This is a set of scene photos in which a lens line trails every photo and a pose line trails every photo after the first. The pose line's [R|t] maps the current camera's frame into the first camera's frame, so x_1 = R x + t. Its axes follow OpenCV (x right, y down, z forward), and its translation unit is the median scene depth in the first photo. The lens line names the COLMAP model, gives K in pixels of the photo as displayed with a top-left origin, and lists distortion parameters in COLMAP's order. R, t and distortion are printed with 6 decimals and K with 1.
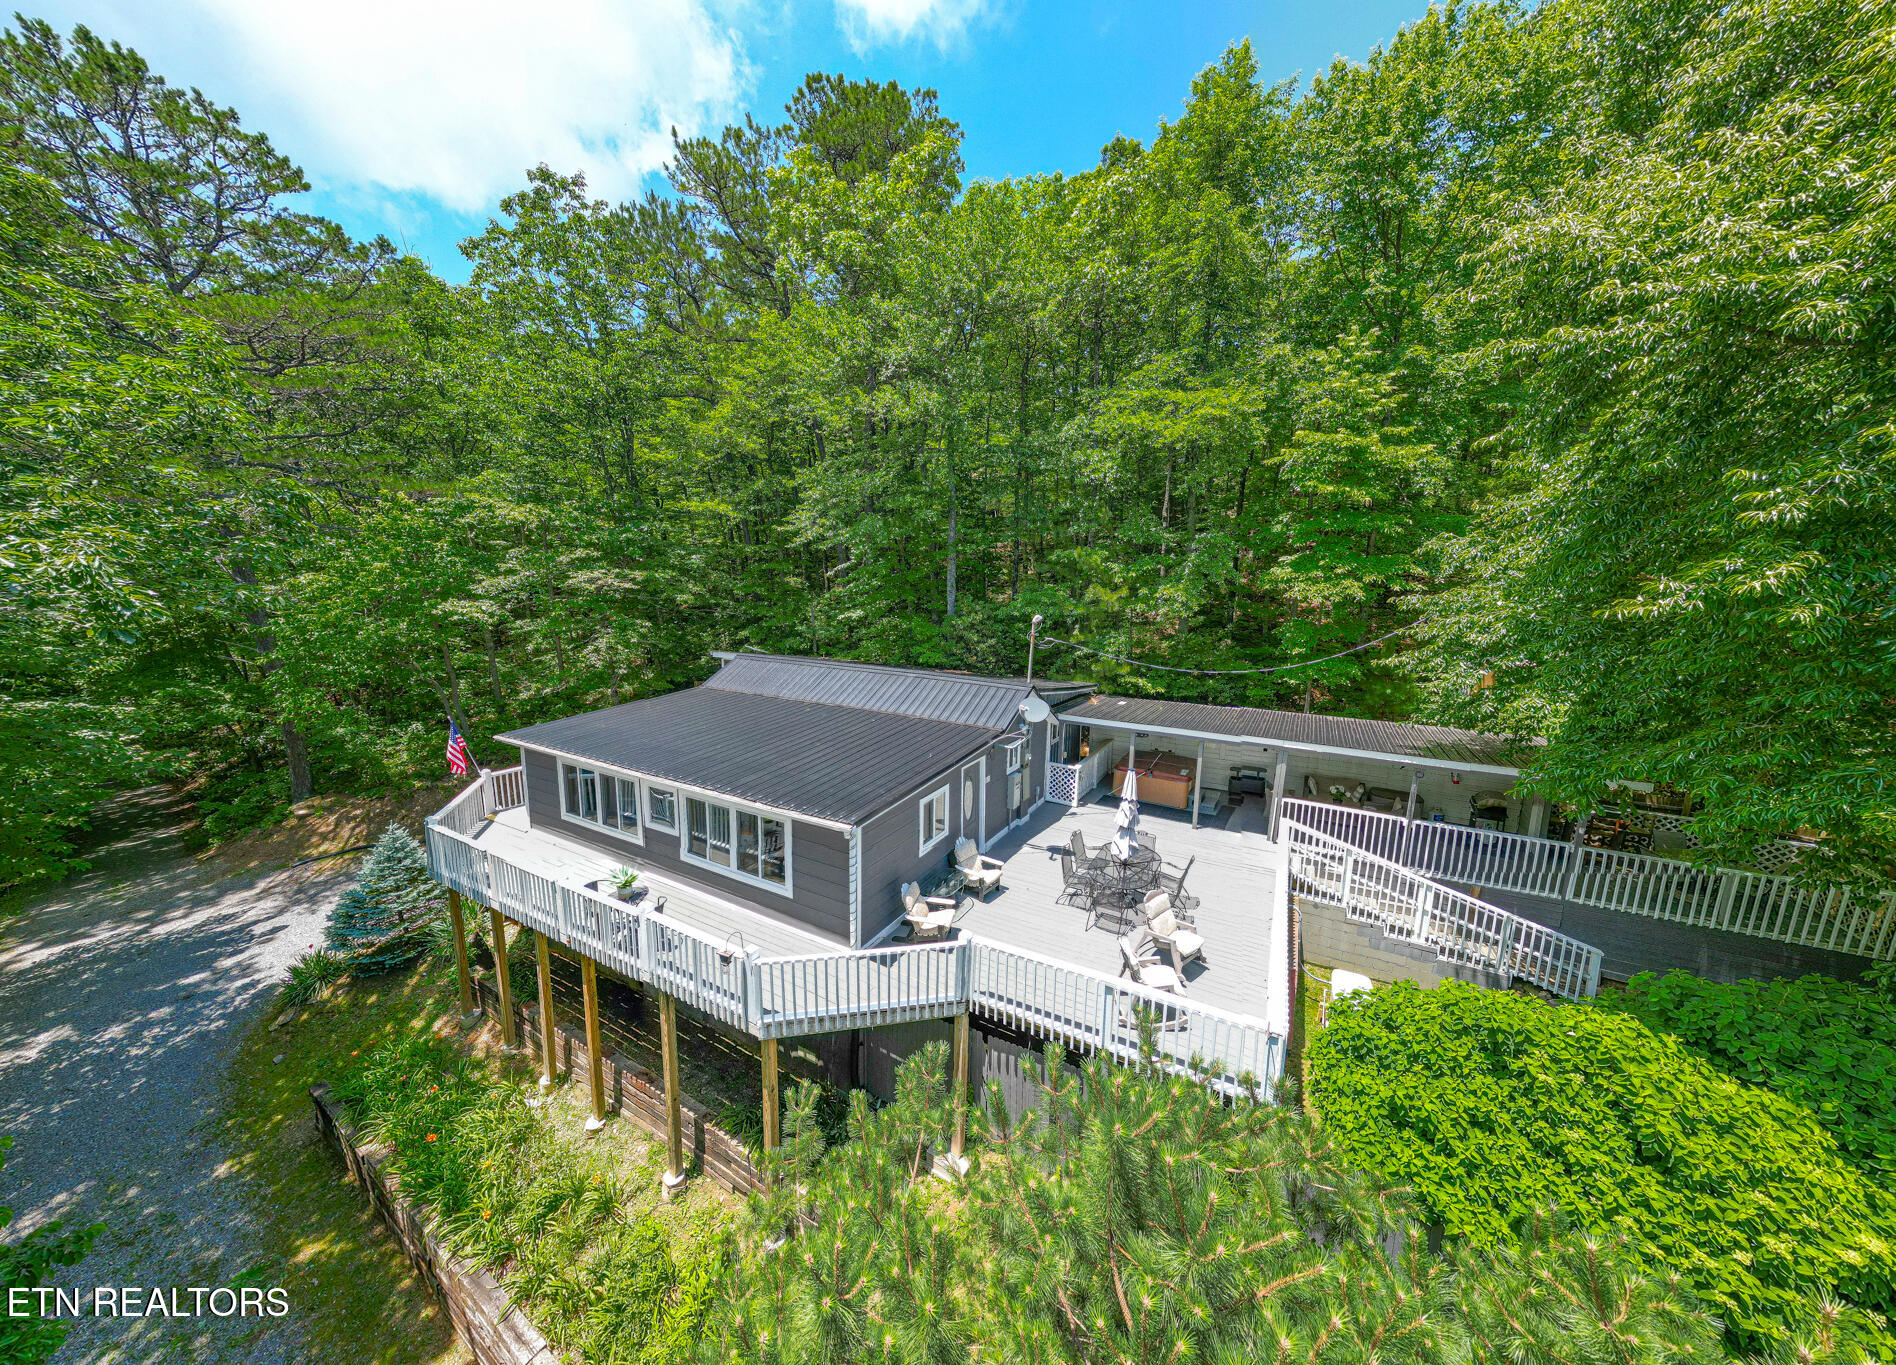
lens RADIAL K [[584.9, 0, 953.3], [0, 584.9, 681.6], [0, 0, 1]] dist [0.010875, 0.000255]
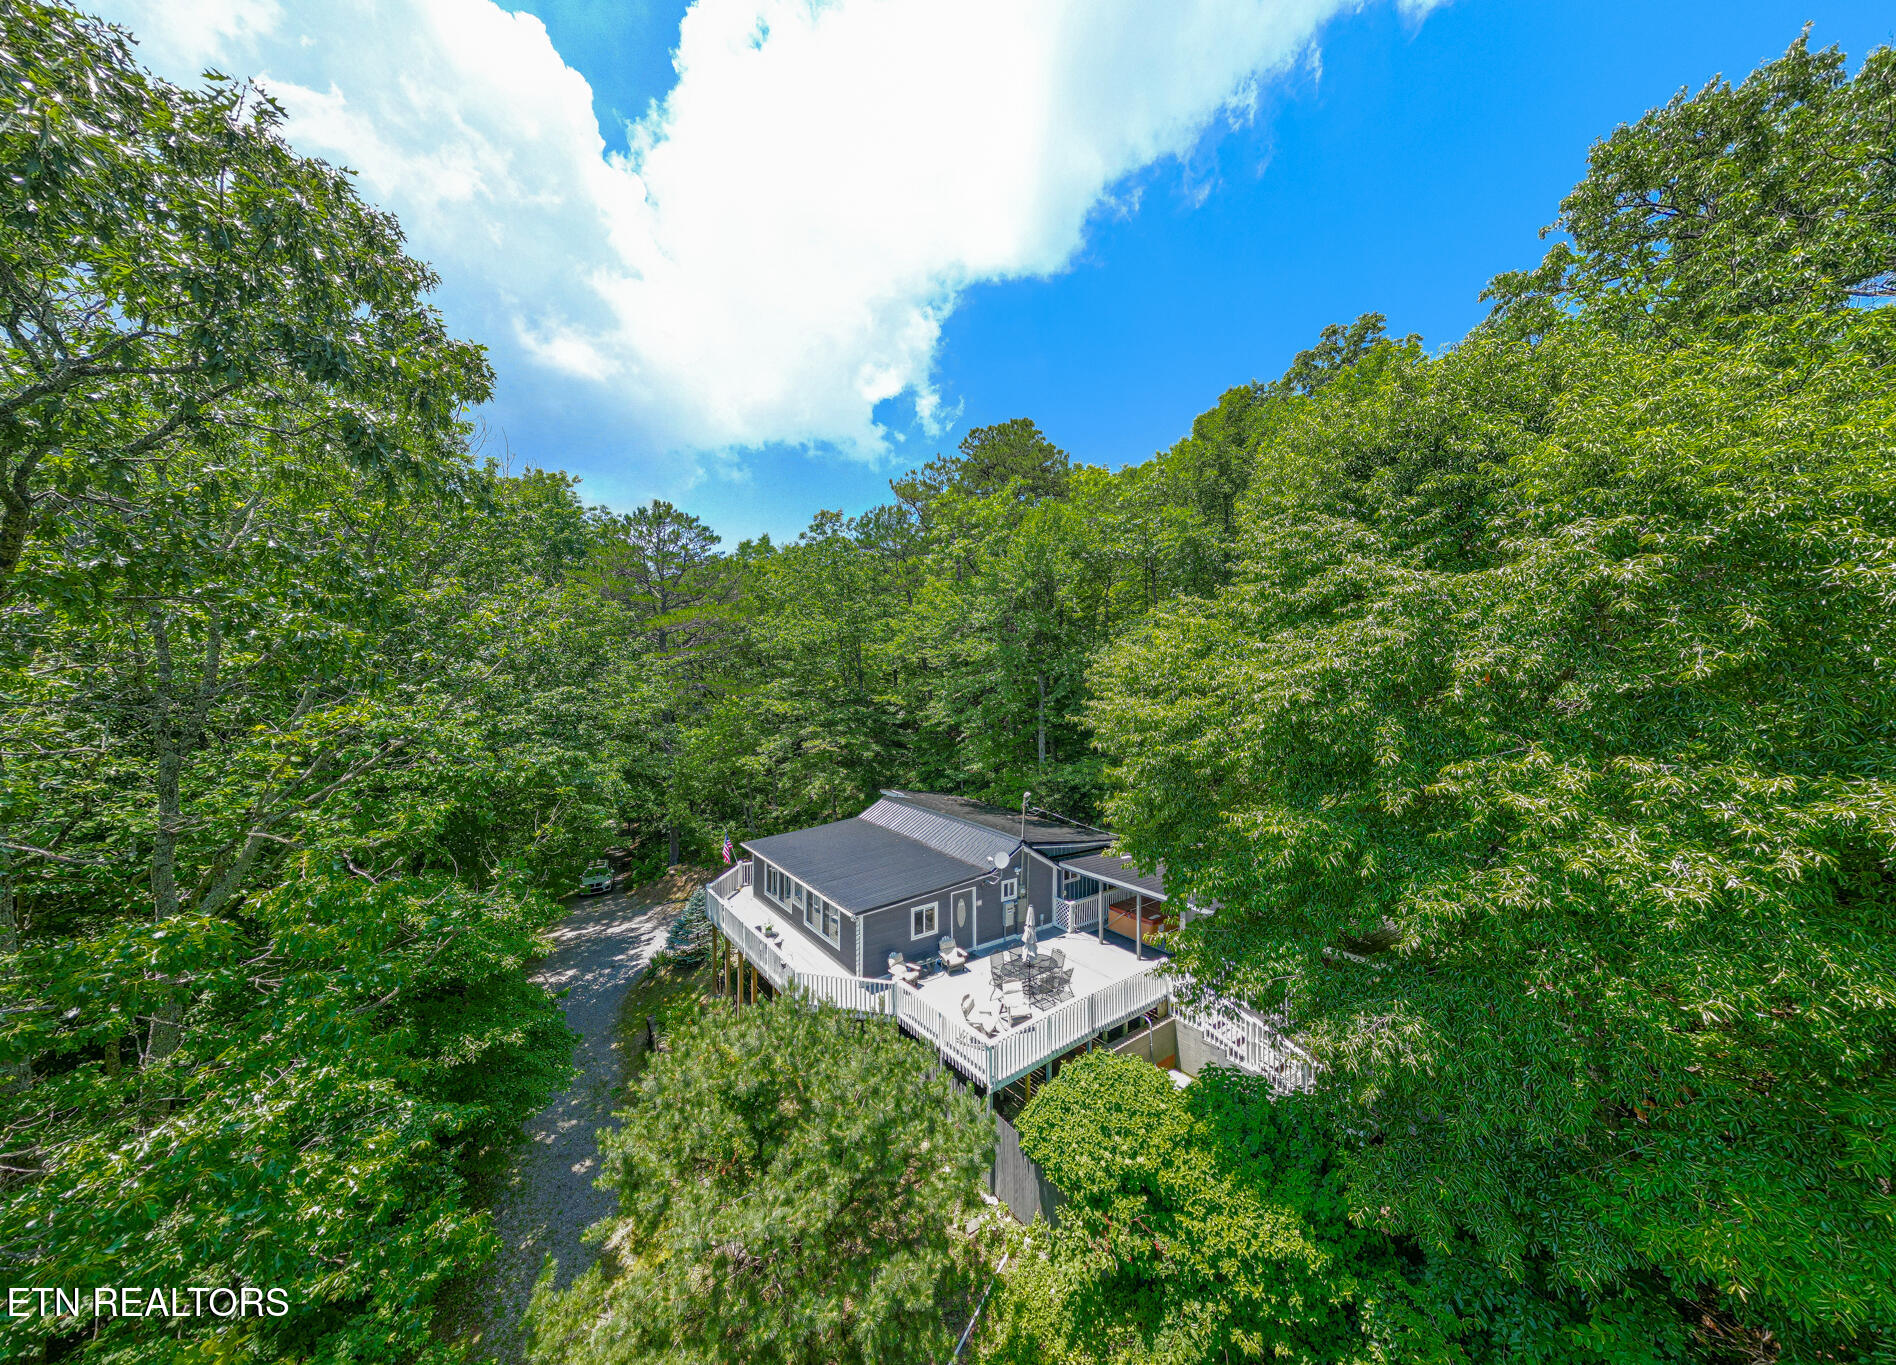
lens RADIAL K [[584.9, 0, 945.6], [0, 584.9, 681.7], [0, 0, 1]] dist [0.010875, 0.000255]
pose [[0.907779, -0.025049, -0.418701, 0.557922], [-0.053705, 0.983058, -0.175249, -0.113582], [0.415997, 0.181573, 0.891054, -0.458054]]
